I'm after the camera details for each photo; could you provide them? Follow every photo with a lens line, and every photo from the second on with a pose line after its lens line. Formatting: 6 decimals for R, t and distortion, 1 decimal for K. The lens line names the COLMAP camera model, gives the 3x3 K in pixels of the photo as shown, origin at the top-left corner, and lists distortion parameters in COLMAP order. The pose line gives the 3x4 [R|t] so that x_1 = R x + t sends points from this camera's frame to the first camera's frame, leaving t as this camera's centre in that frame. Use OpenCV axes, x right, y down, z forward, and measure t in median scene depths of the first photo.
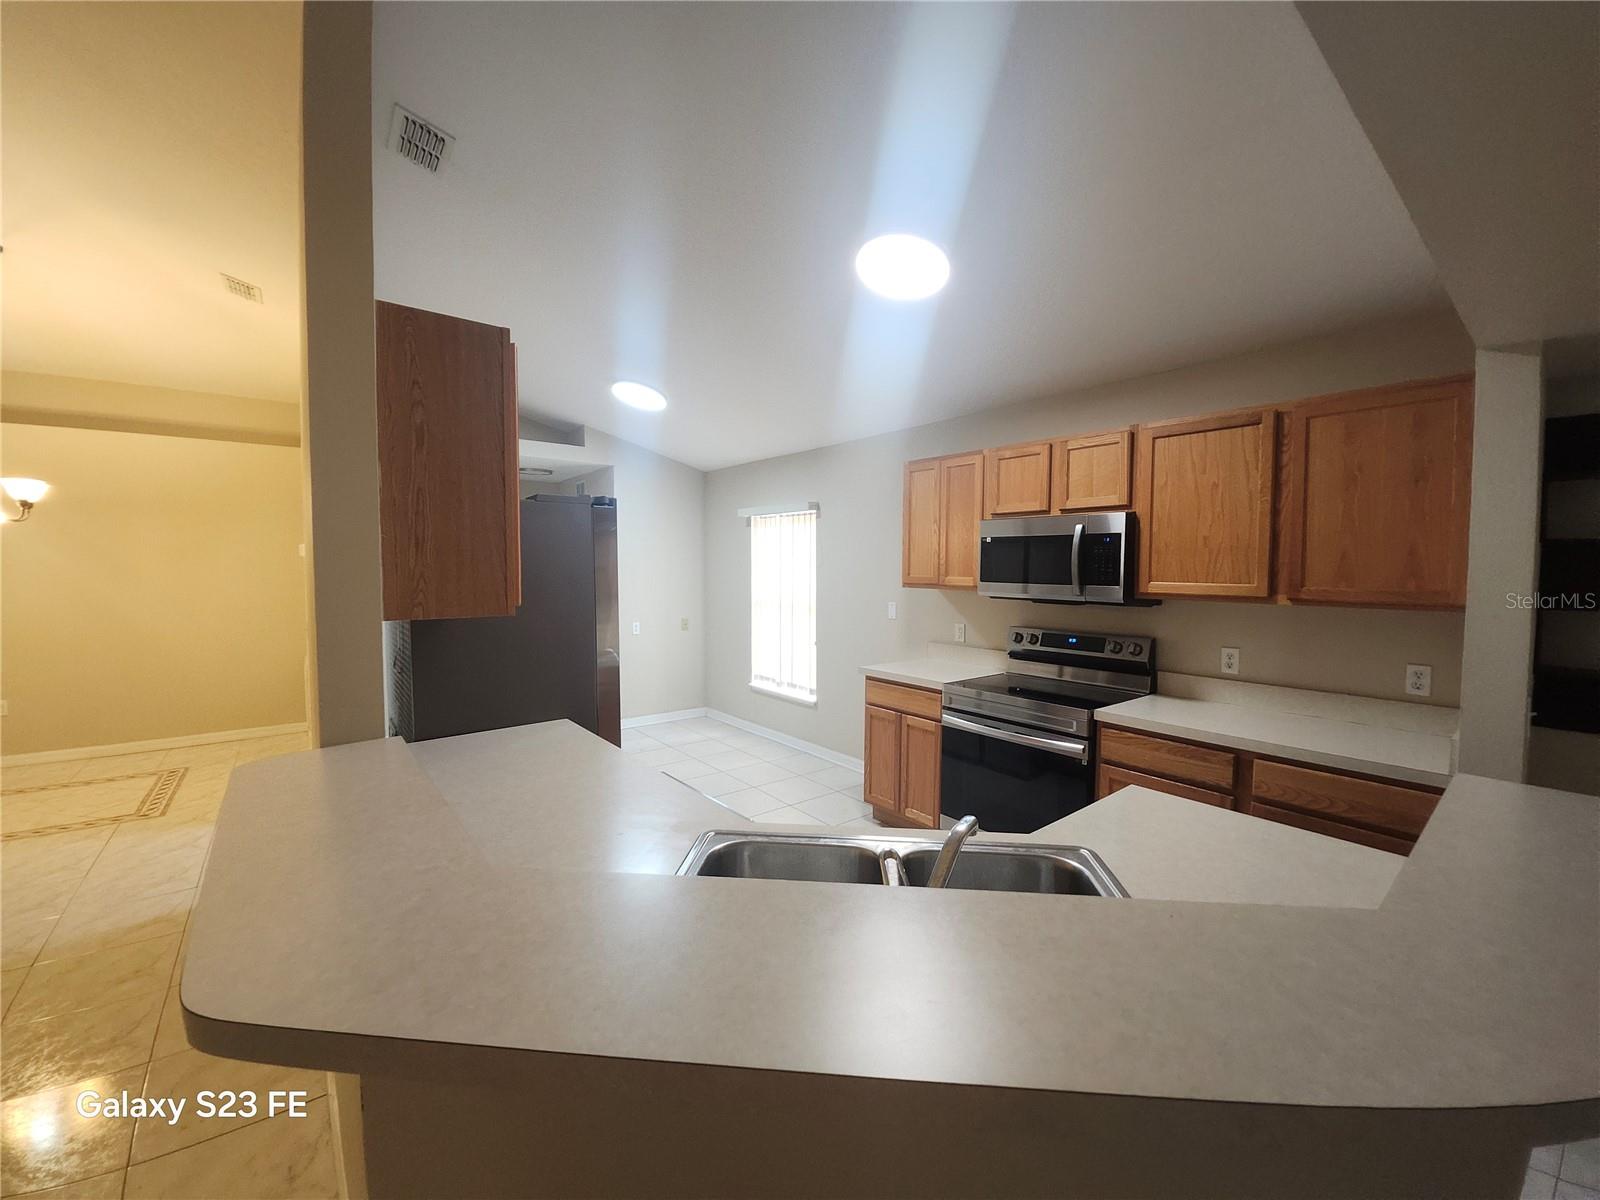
lens RADIAL K [[636.6, 0, 798.9], [0, 636.6, 596.7], [0, 0, 1]] dist [-0.005693, -0.003843]
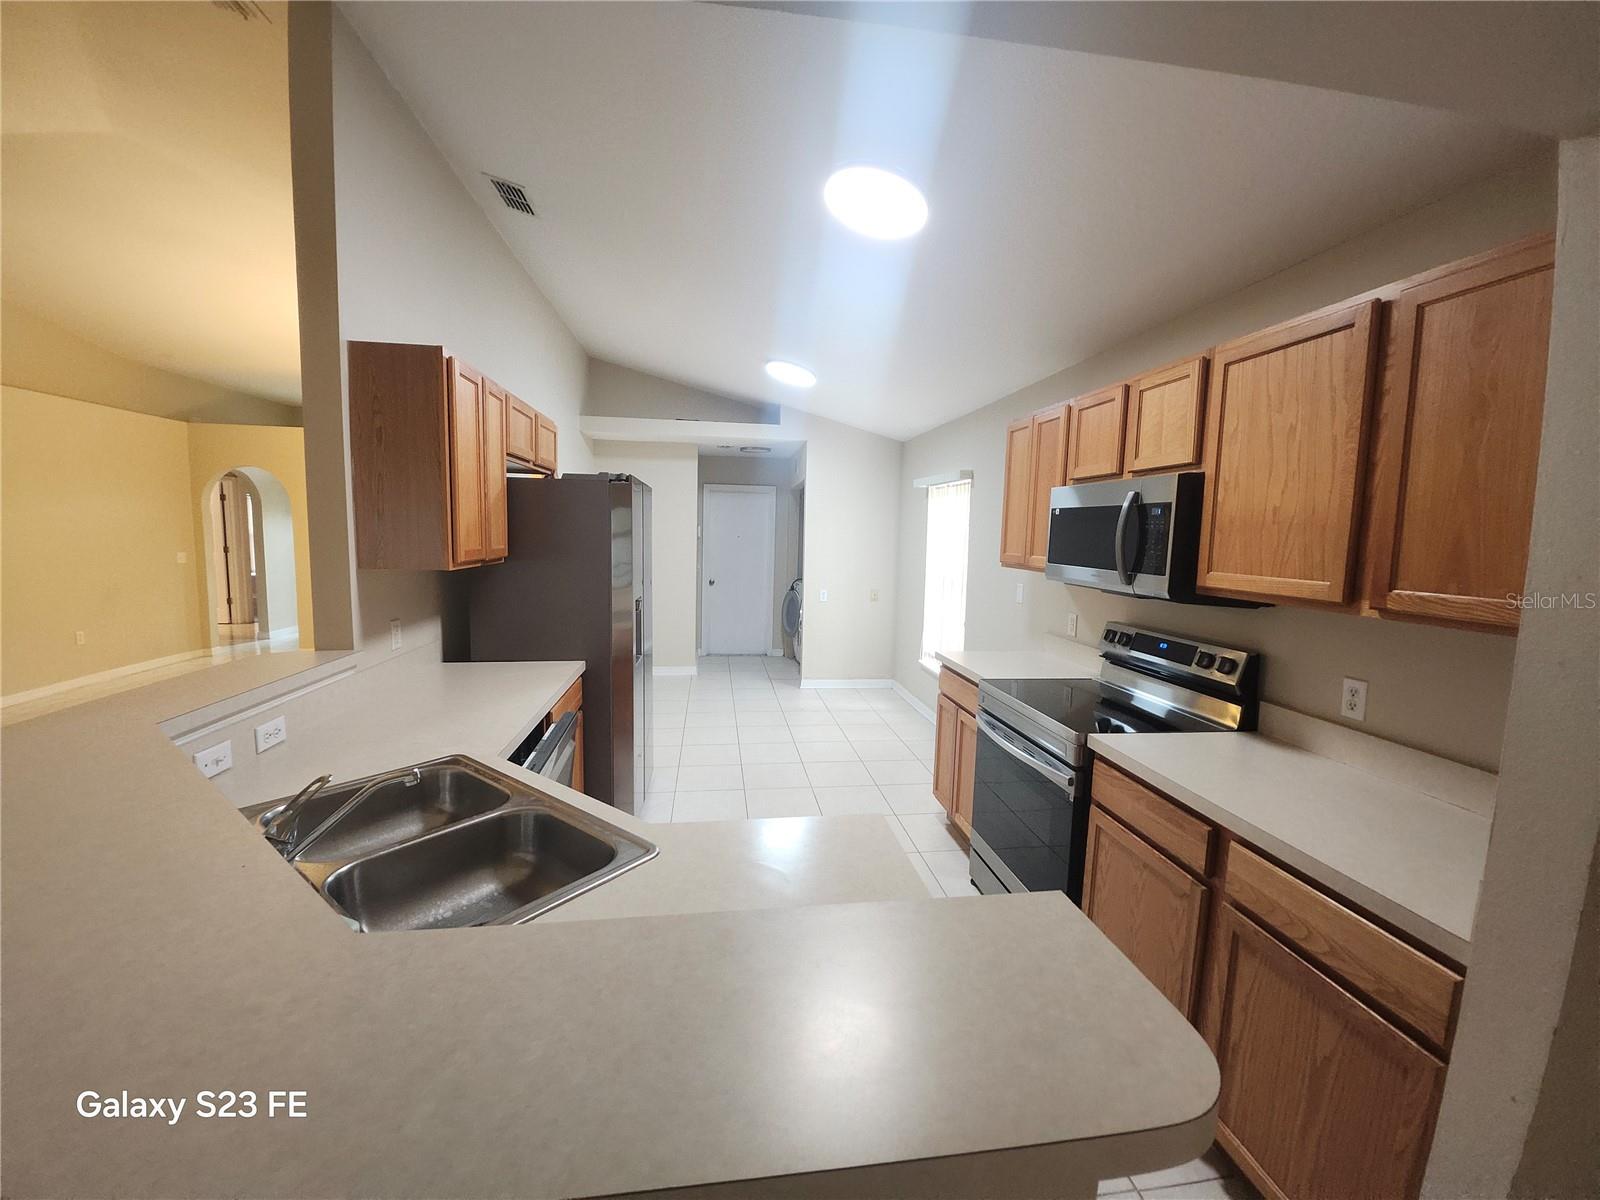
lens RADIAL K [[636.6, 0, 798.6], [0, 636.6, 596.7], [0, 0, 1]] dist [-0.005693, -0.003843]
pose [[0.857379, 0.068850, -0.510060, 0.516131], [-0.046386, 0.997316, 0.056649, -0.014324], [0.512592, -0.024910, 0.858271, 0.155572]]
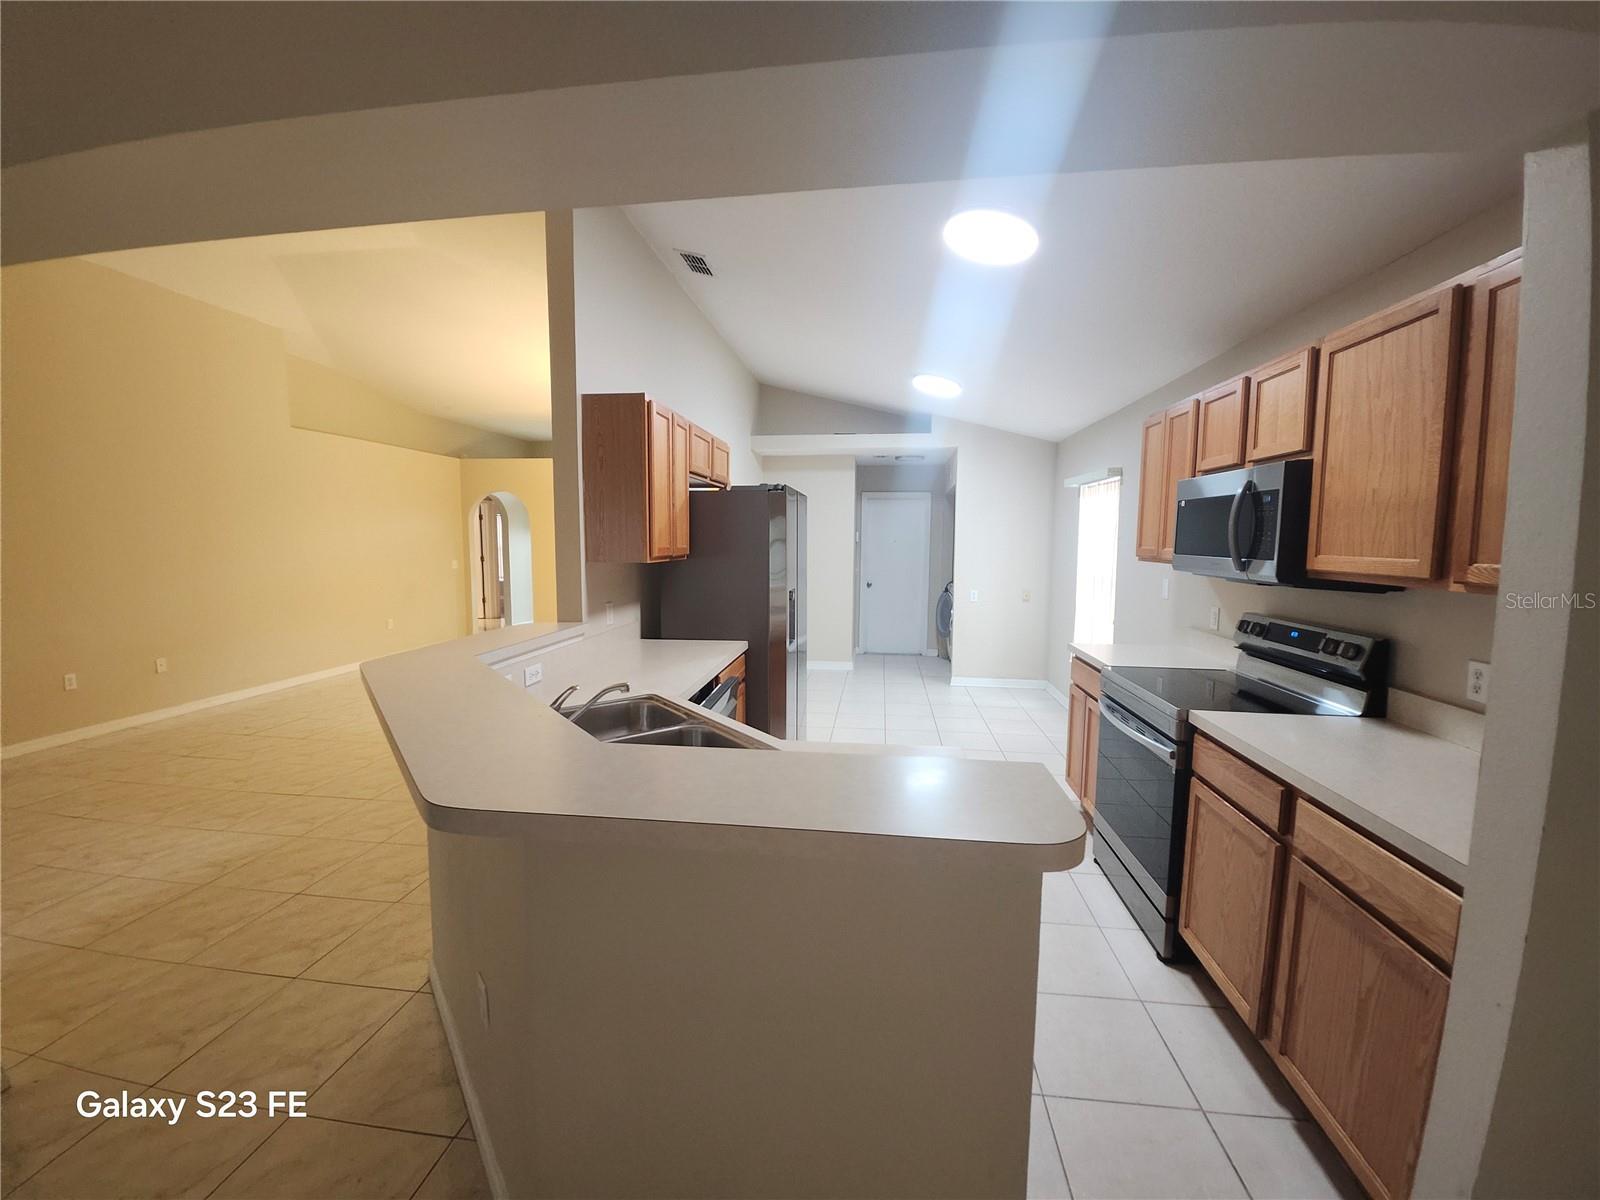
lens RADIAL K [[636.6, 0, 795.2], [0, 636.6, 596.7], [0, 0, 1]] dist [-0.005693, -0.003843]
pose [[0.690511, 0.066194, -0.720287, 0.655958], [-0.039483, 0.997768, 0.053844, 0.008283], [0.722243, -0.008741, 0.691584, 0.067841]]
